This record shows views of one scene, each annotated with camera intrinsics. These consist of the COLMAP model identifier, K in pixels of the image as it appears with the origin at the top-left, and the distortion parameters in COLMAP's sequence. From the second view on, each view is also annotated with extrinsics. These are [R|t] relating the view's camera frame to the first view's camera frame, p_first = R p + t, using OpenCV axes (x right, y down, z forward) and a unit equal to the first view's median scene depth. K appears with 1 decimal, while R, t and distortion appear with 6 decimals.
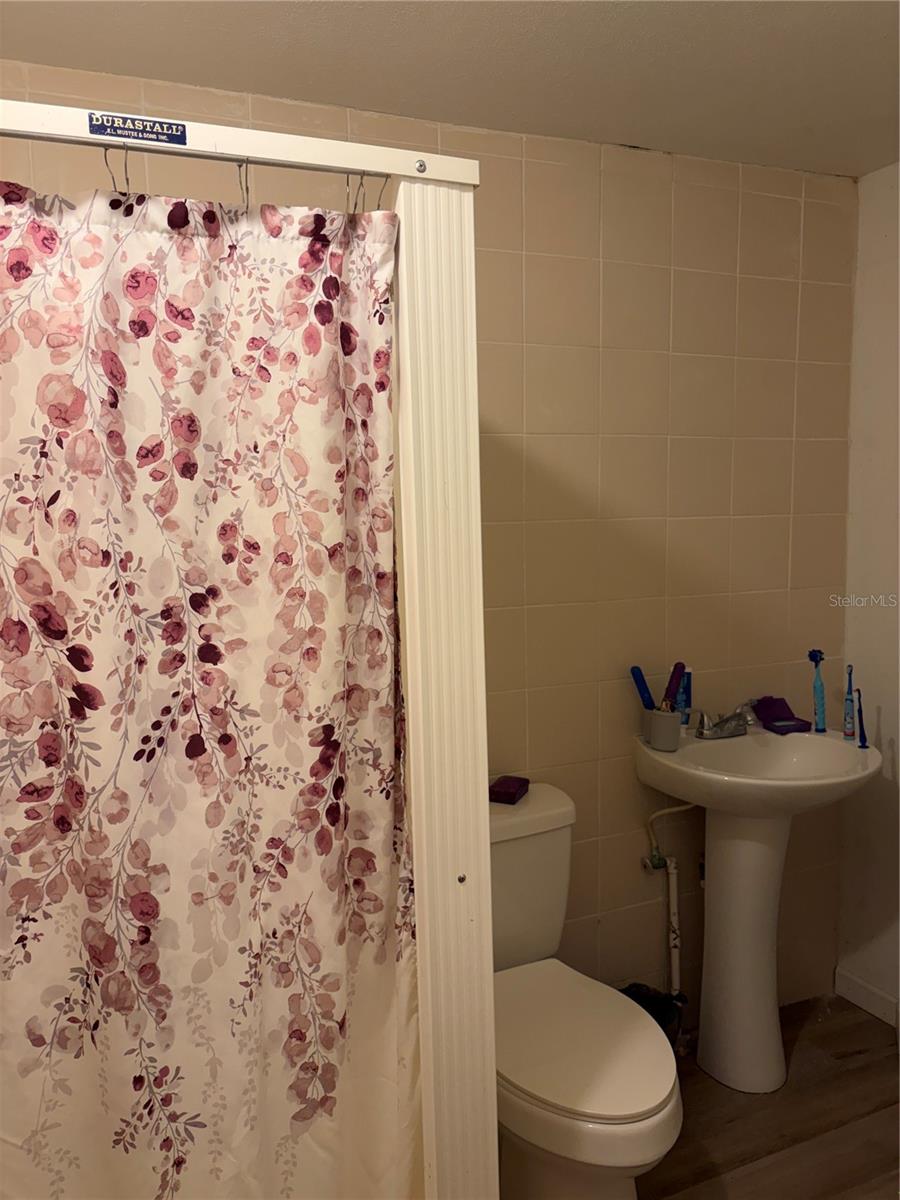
lens RADIAL K [[926.7, 0, 447.9], [0, 926.7, 602.1], [0, 0, 1]] dist [0.061780, -0.061866]
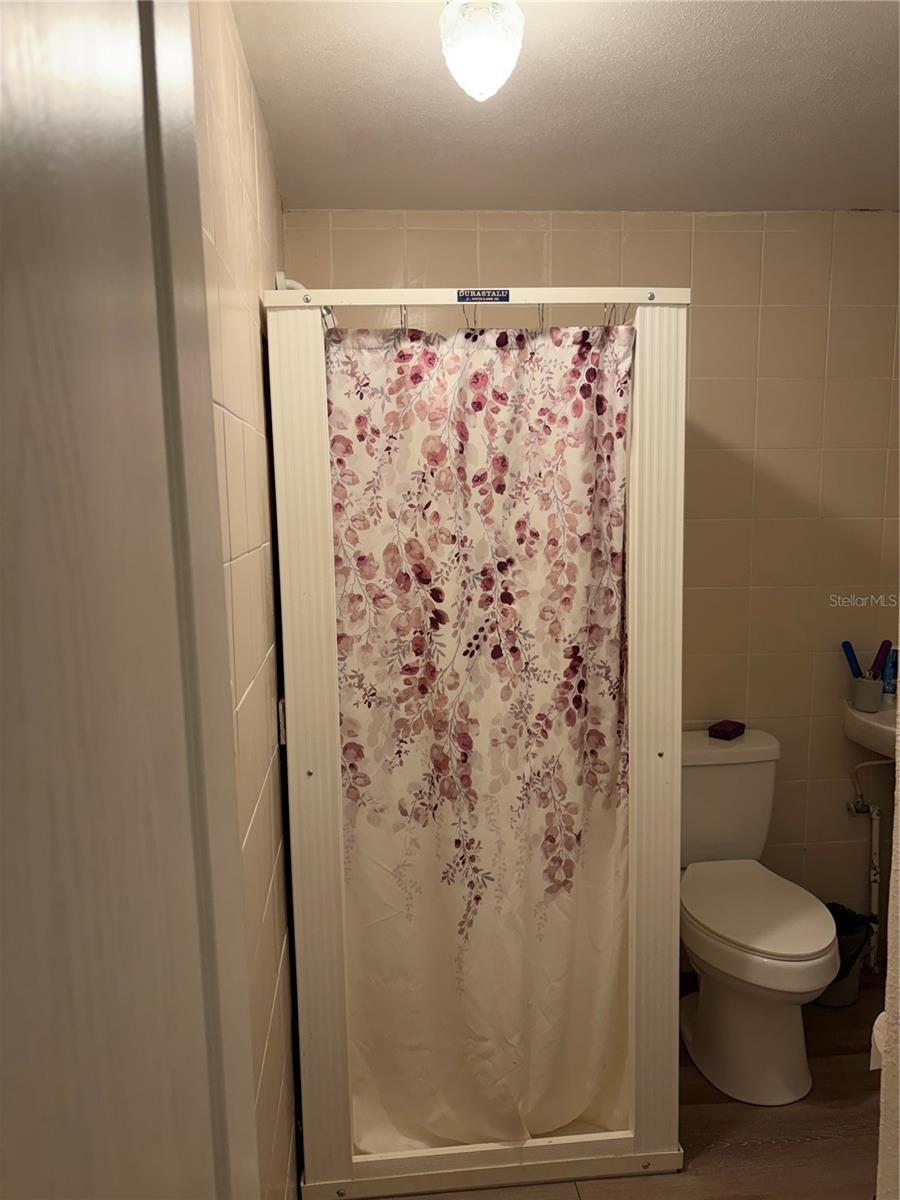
lens RADIAL K [[926.7, 0, 447.9], [0, 926.7, 602.1], [0, 0, 1]] dist [0.061780, -0.061866]
pose [[0.952616, 0.048429, -0.300296, 0.143489], [-0.043108, 0.998774, 0.024323, 0.027070], [0.301106, -0.010225, 0.953536, -0.621572]]
